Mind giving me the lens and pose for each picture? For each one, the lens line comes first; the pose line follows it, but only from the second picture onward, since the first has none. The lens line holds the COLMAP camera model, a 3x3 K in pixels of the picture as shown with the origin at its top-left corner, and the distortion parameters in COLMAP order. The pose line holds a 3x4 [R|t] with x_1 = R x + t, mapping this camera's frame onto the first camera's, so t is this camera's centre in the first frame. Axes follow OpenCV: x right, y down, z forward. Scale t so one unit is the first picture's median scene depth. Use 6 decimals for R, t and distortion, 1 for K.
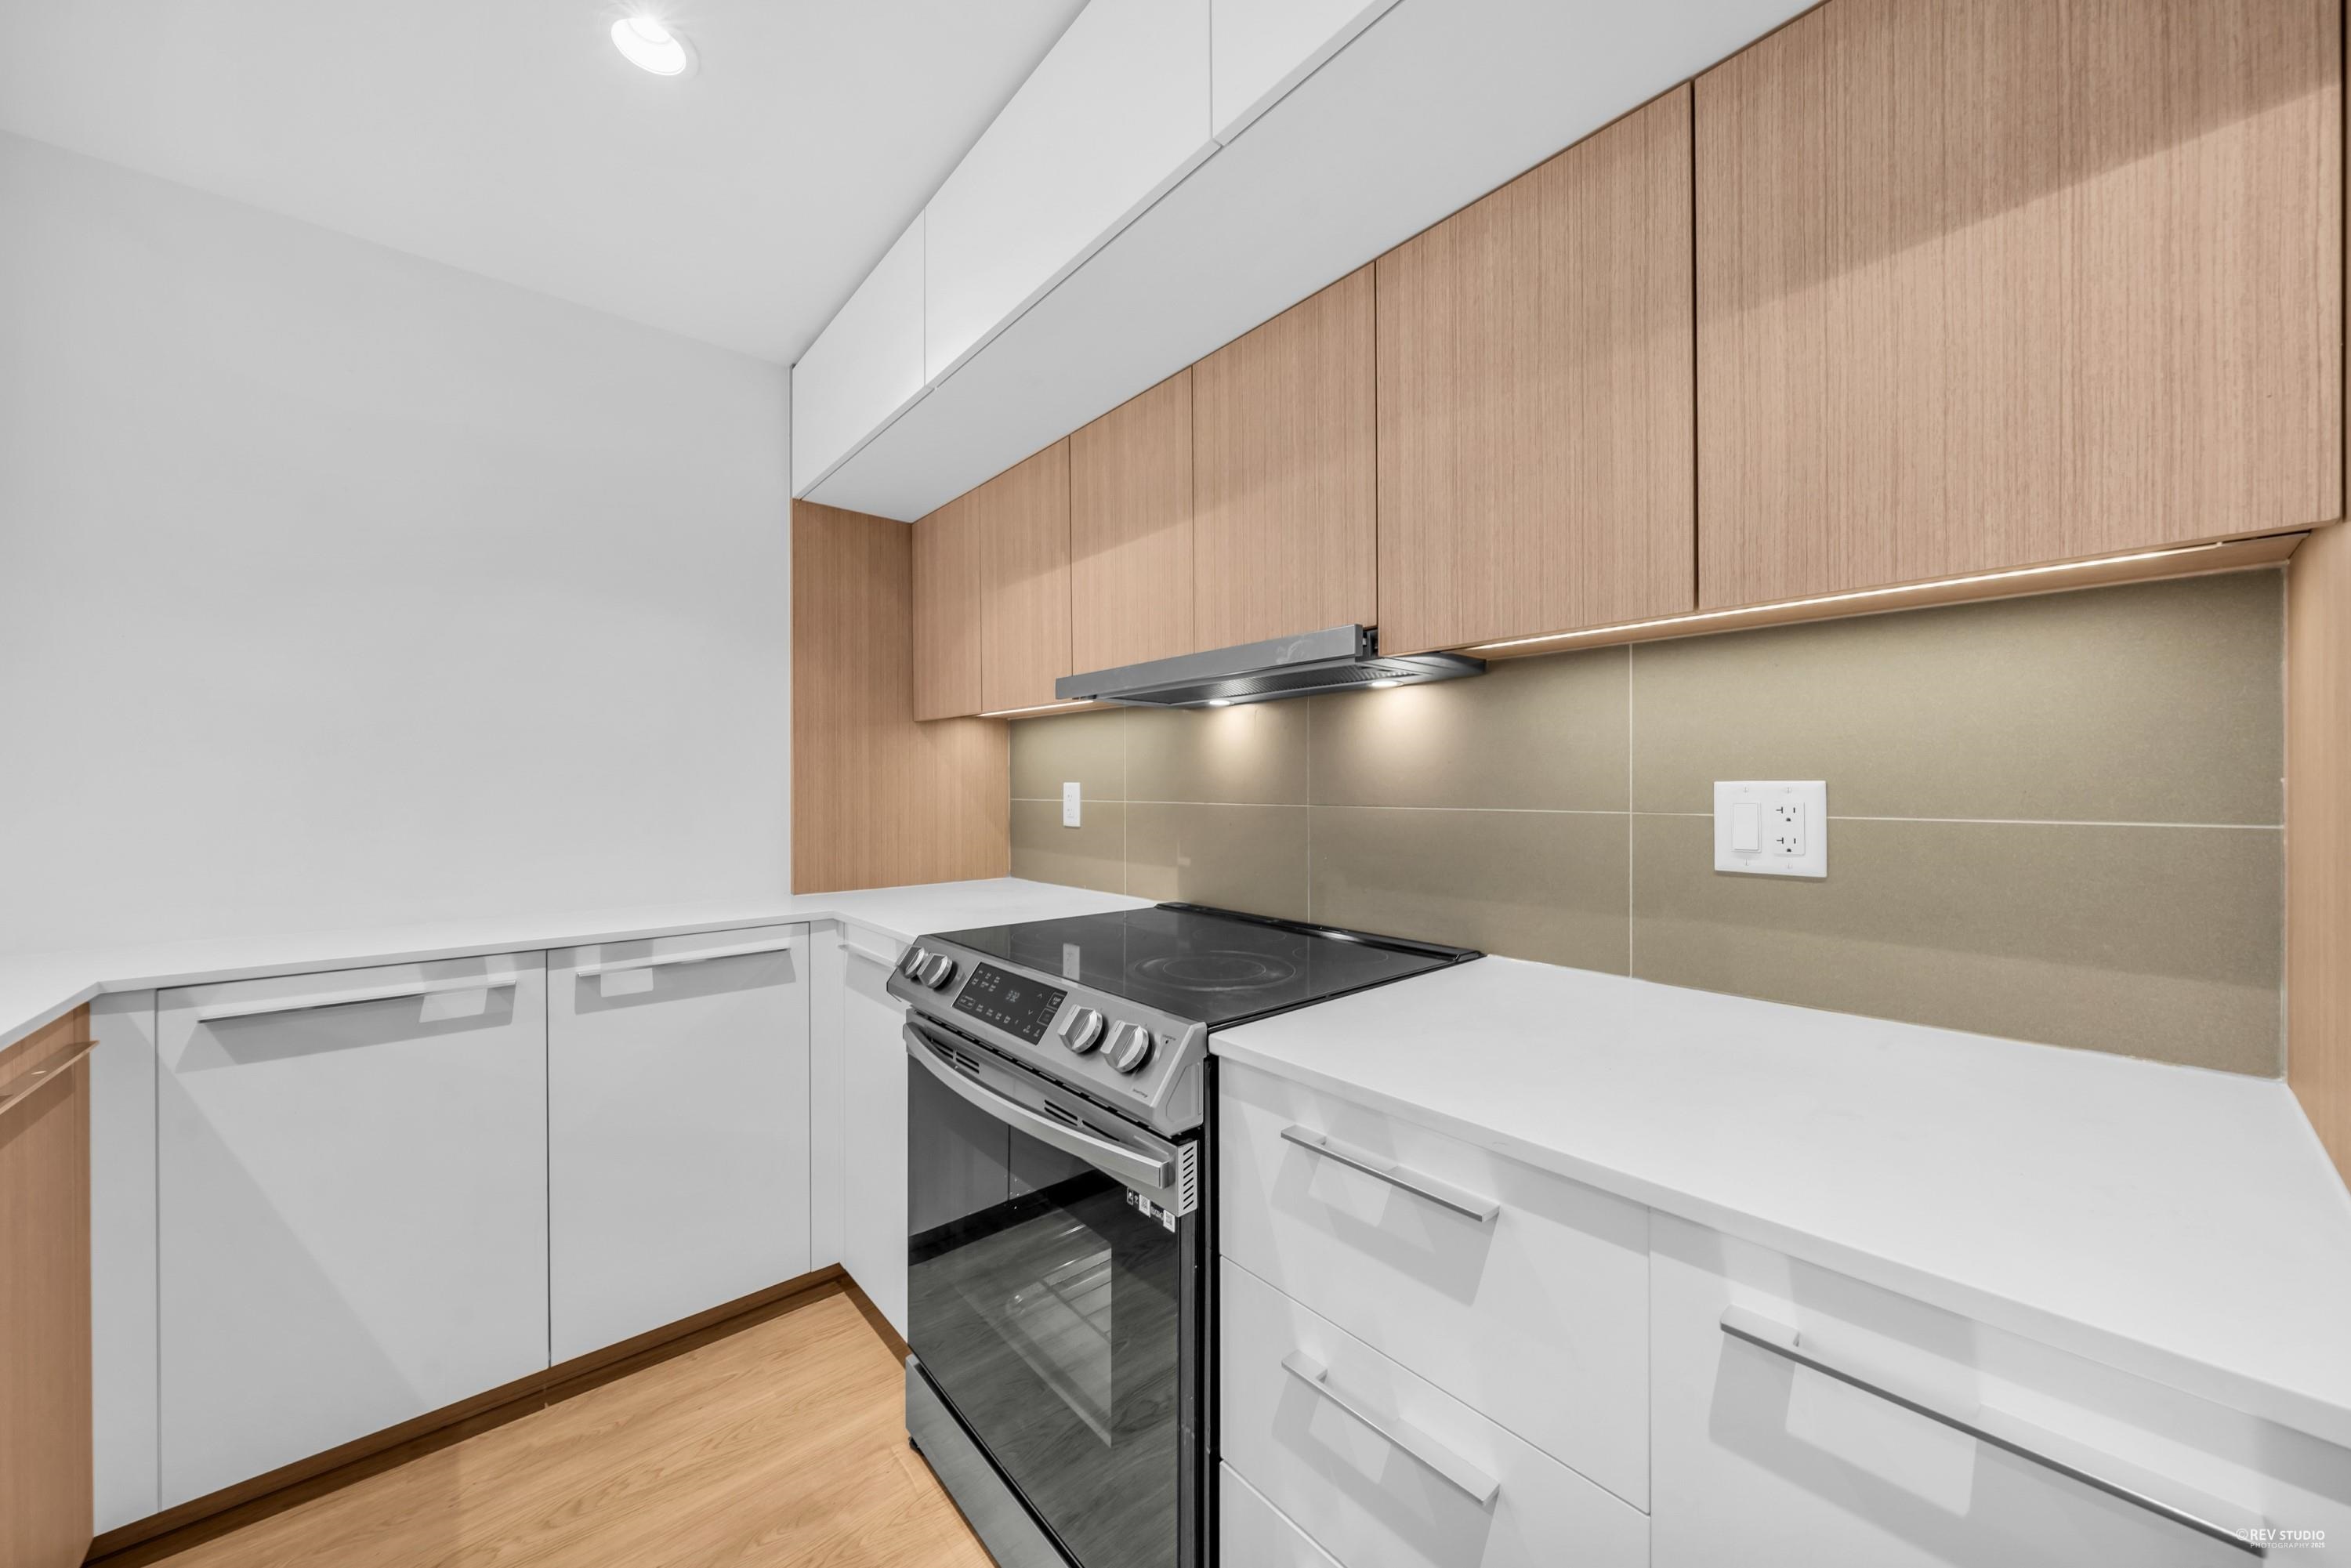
lens RADIAL K [[825.5, 0, 1175.5], [0, 825.5, 784.0], [0, 0, 1]] dist [-0.001086, -0.000071]
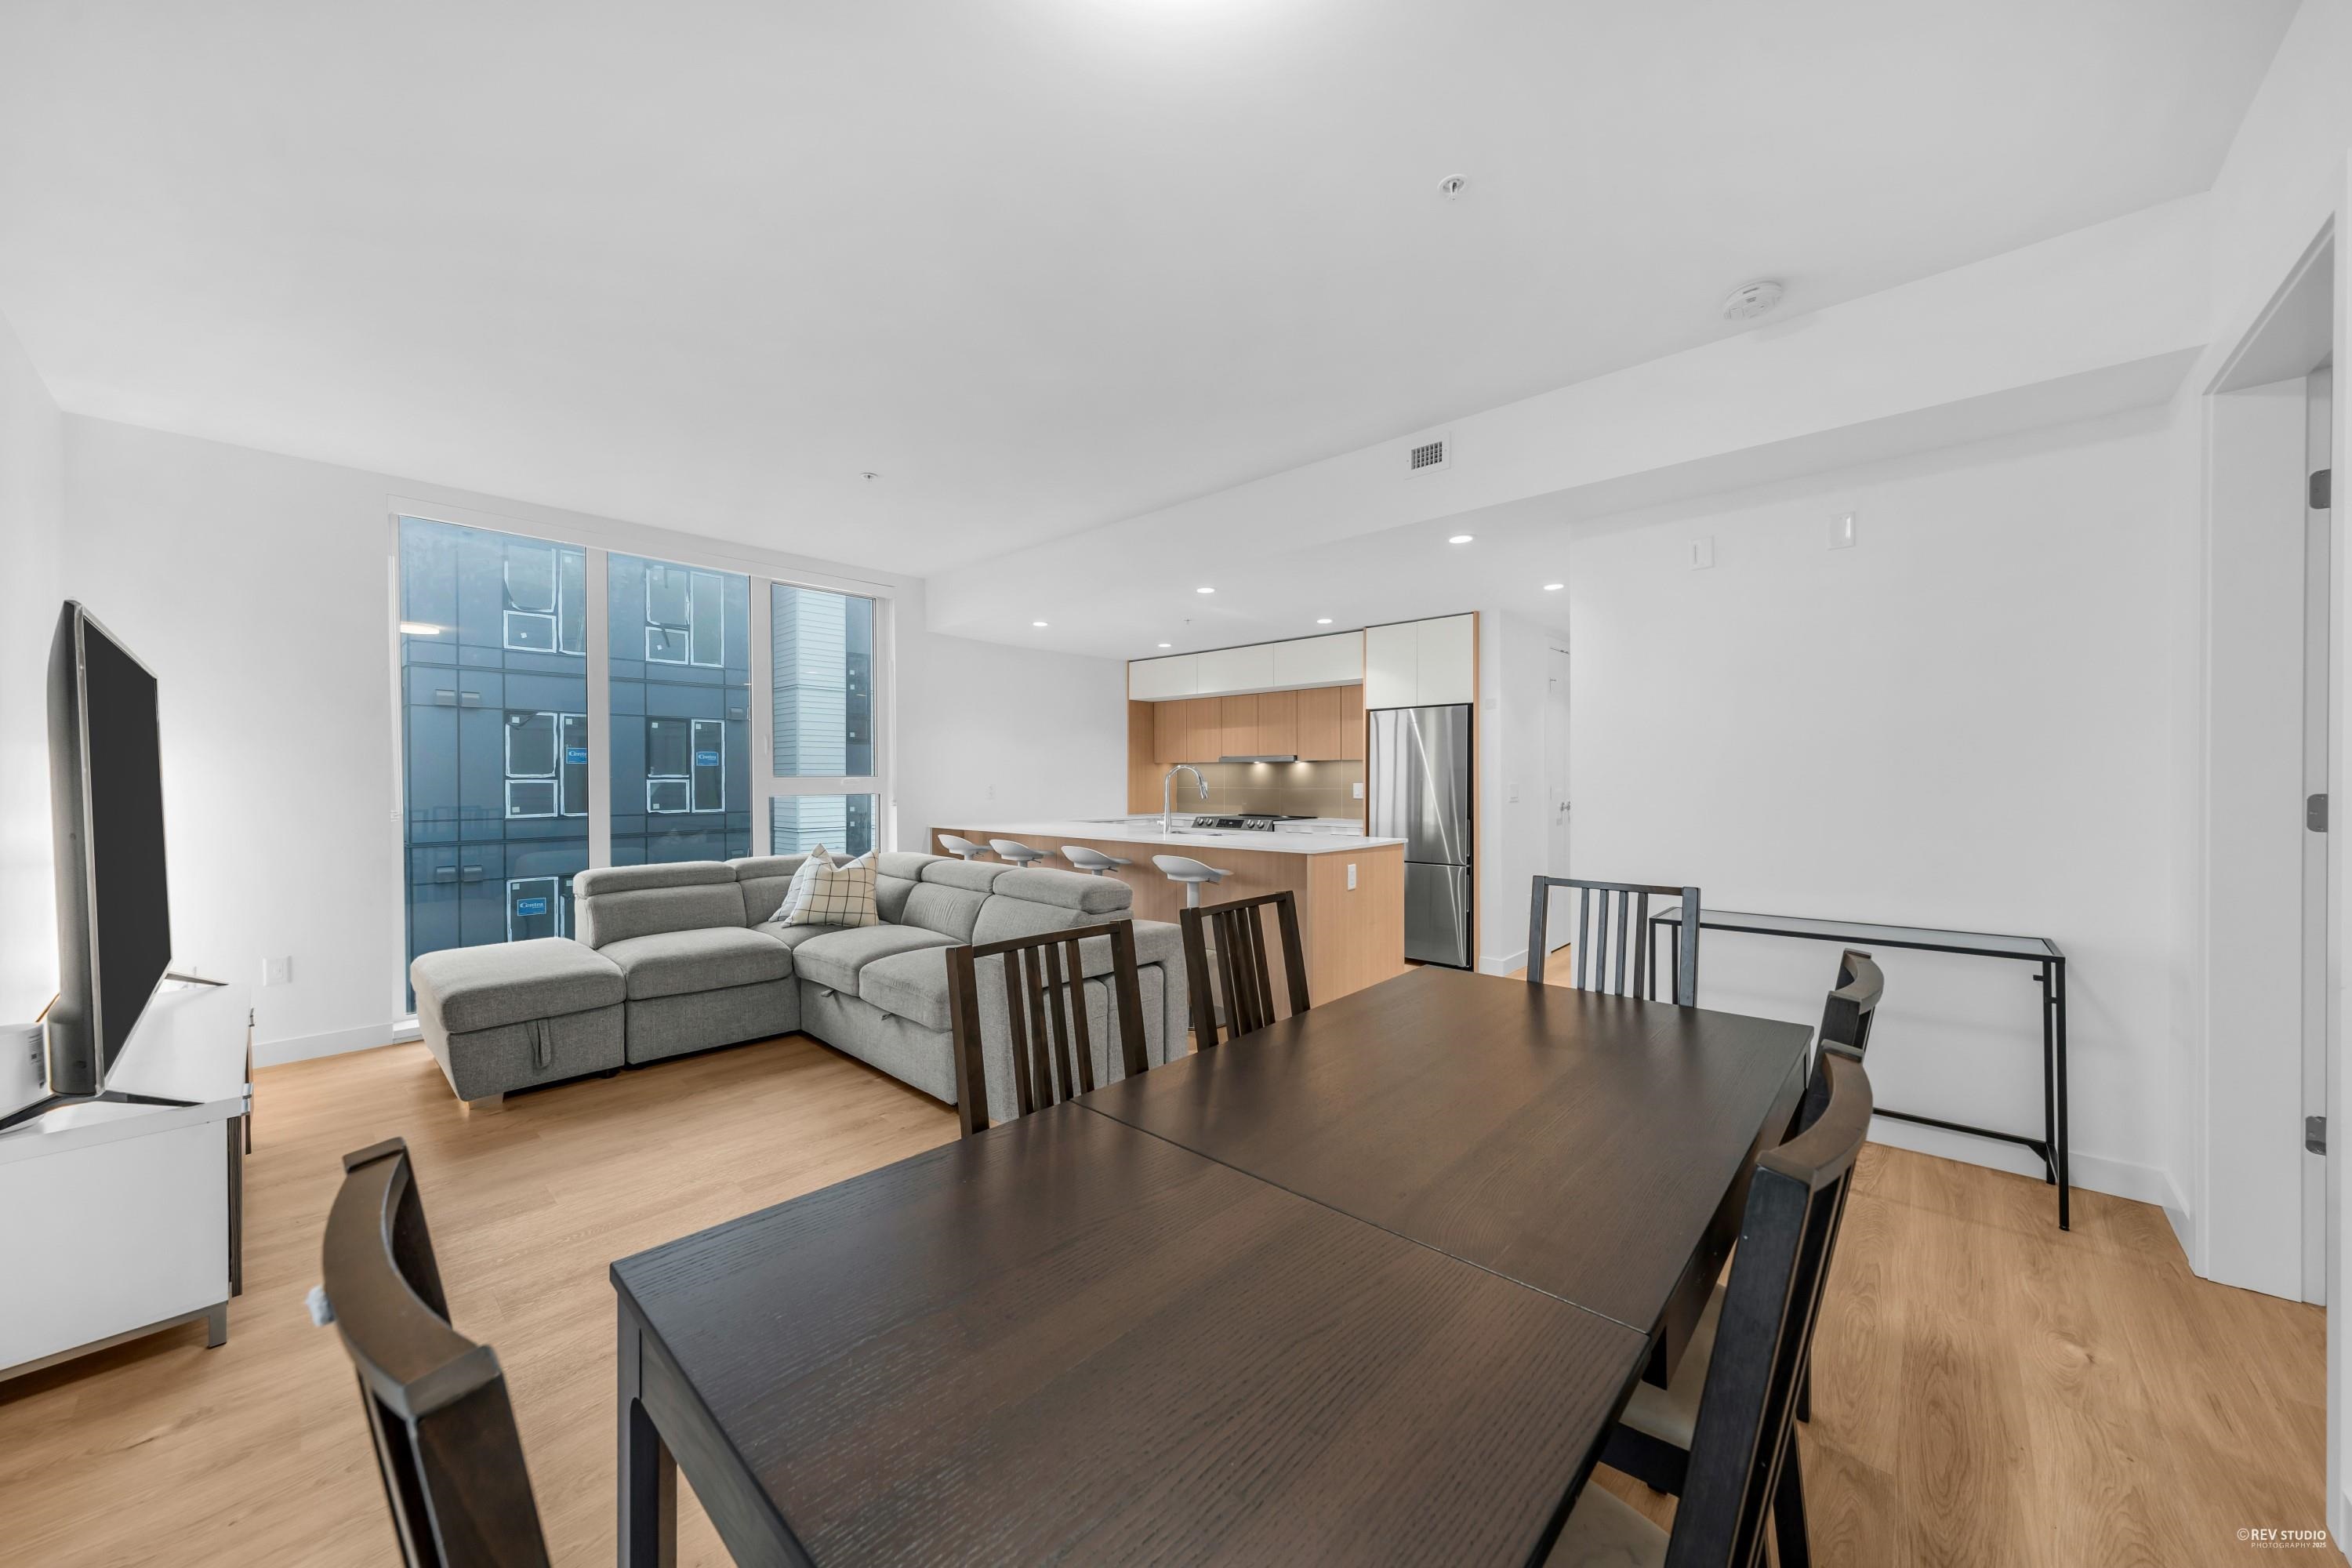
lens RADIAL K [[825.9, 0, 1176.0], [0, 825.9, 784.0], [0, 0, 1]] dist [-0.001086, -0.000071]
pose [[0.992516, 0.000441, 0.122111, -0.892297], [-0.001112, 0.999985, 0.005427, -0.018638], [-0.122107, -0.005522, 0.992502, -3.168672]]
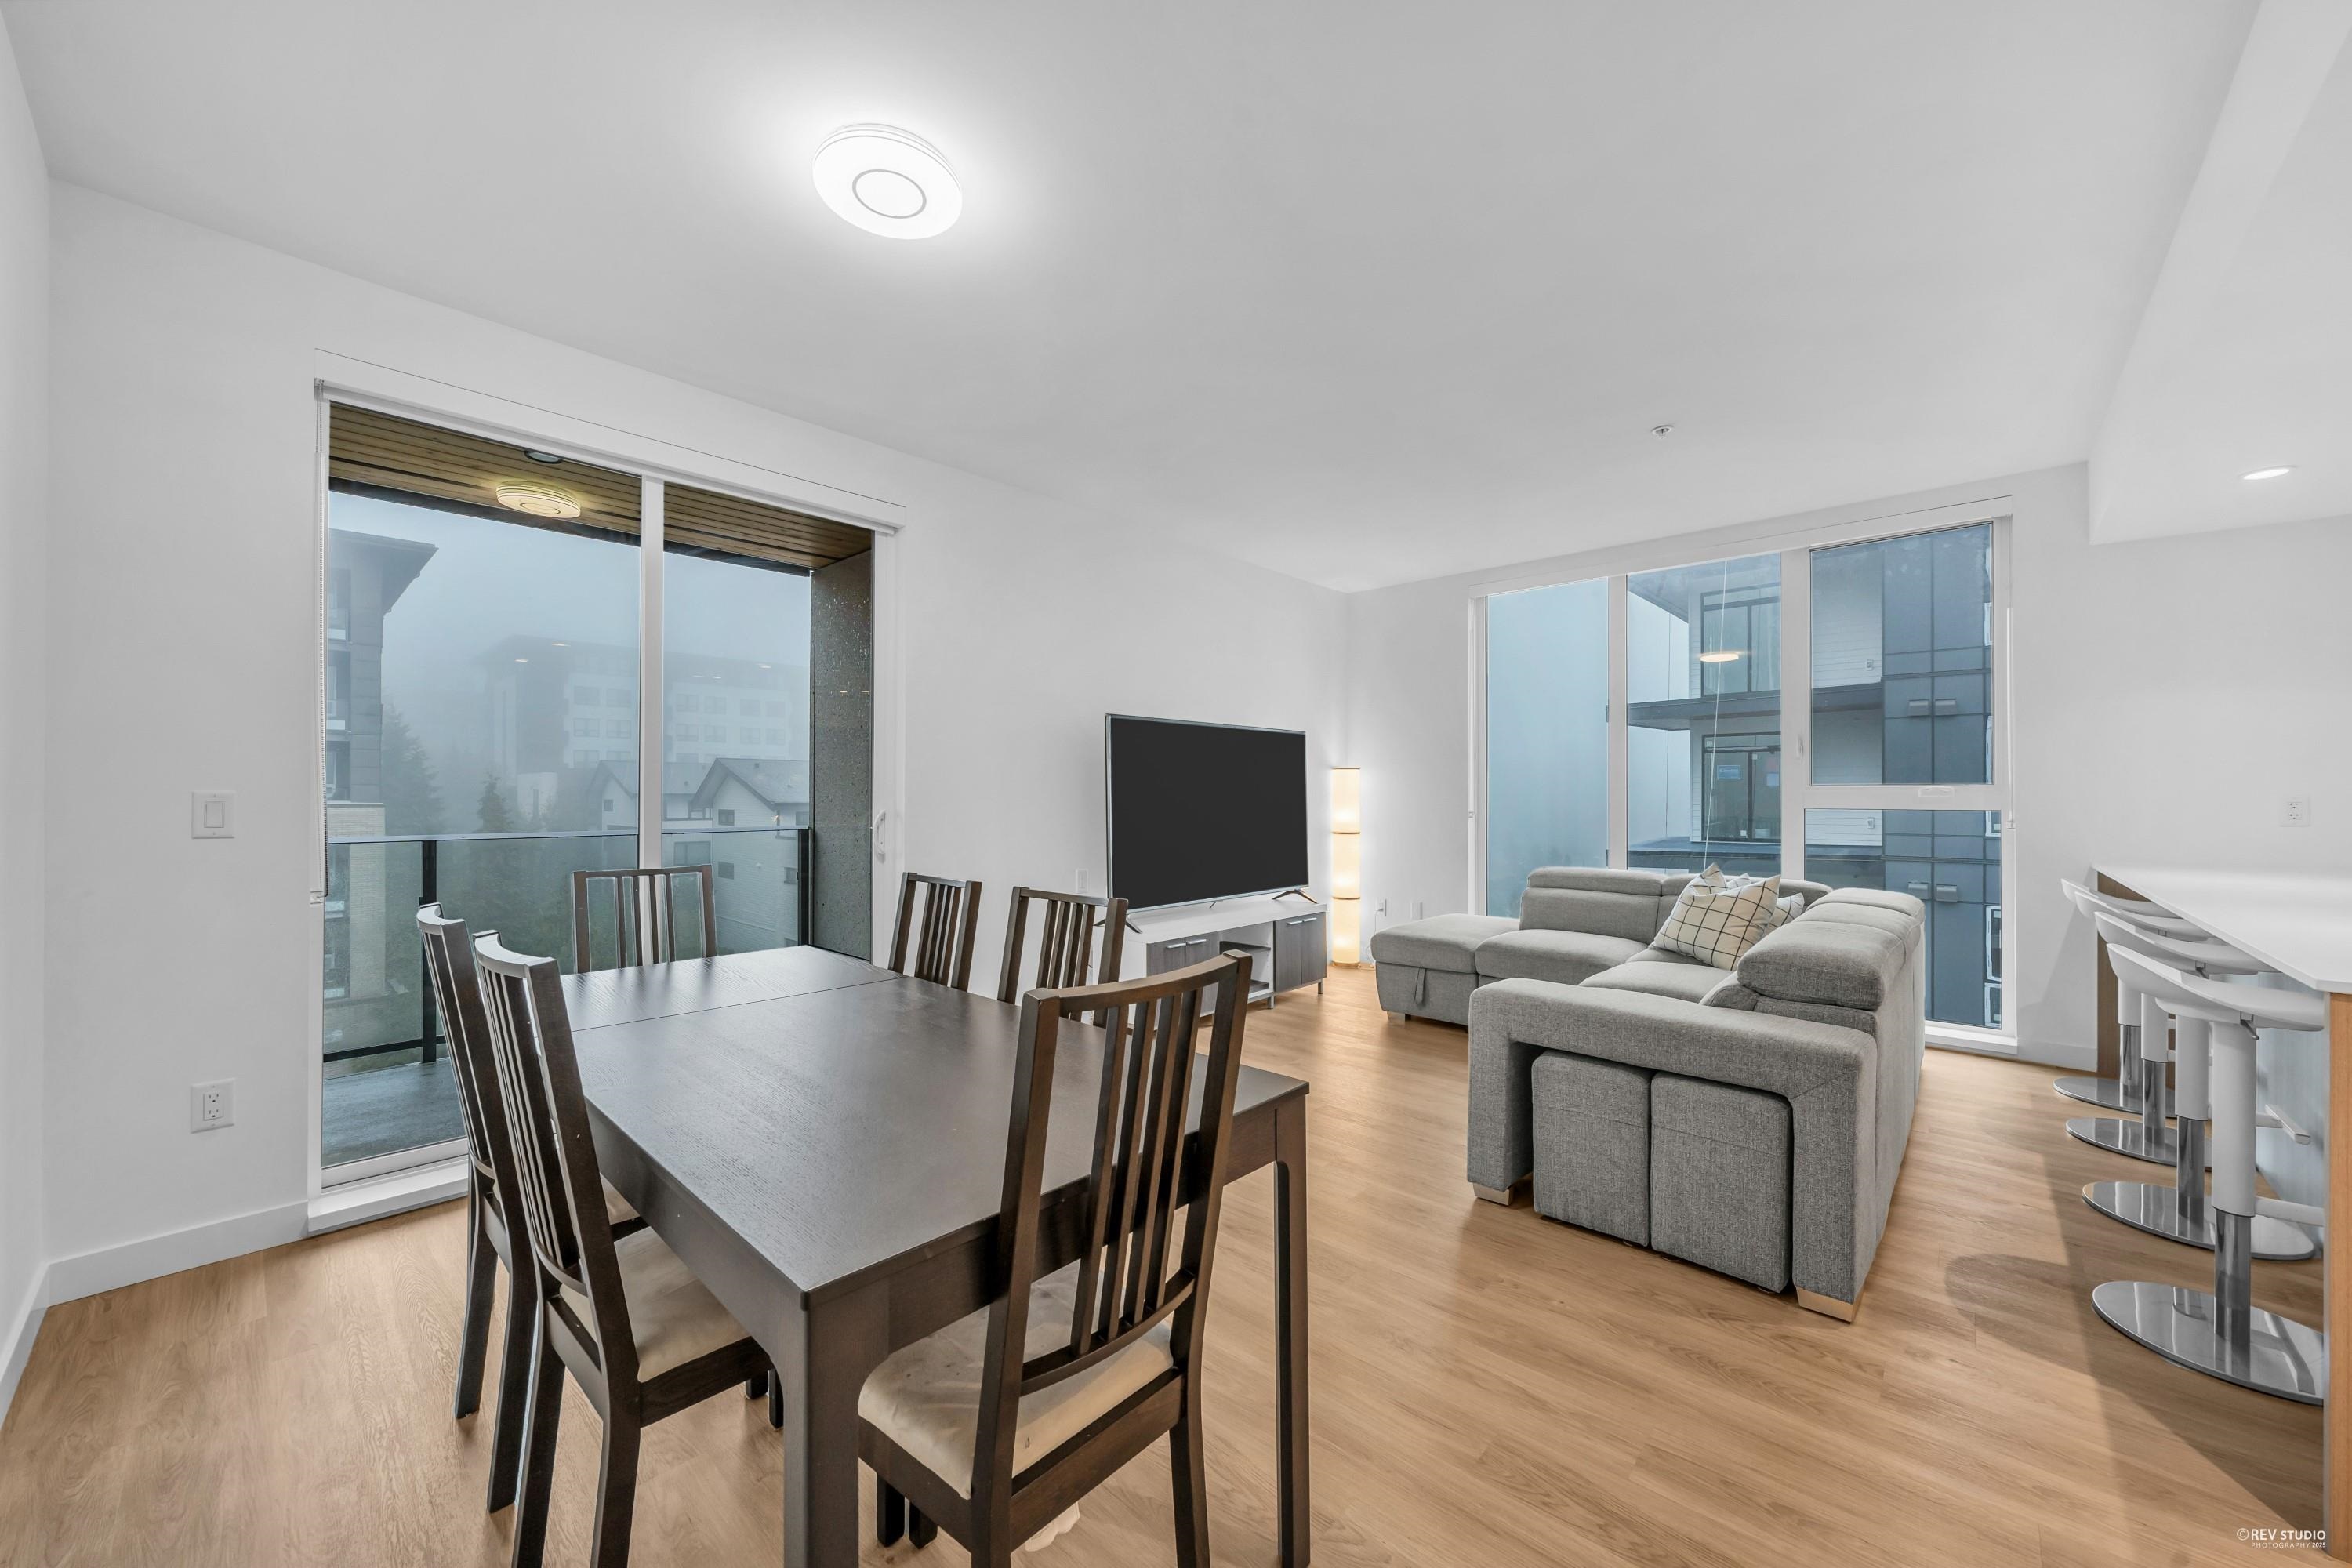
lens RADIAL K [[867.6, 0, 1170.2], [0, 867.6, 791.8], [0, 0, 1]] dist [-0.001160, -0.000204]
pose [[0.113762, -0.000315, -0.993508, 0.461798], [-0.001187, 0.999999, -0.000453, -0.004389], [0.993507, 0.001231, 0.113762, -2.155532]]
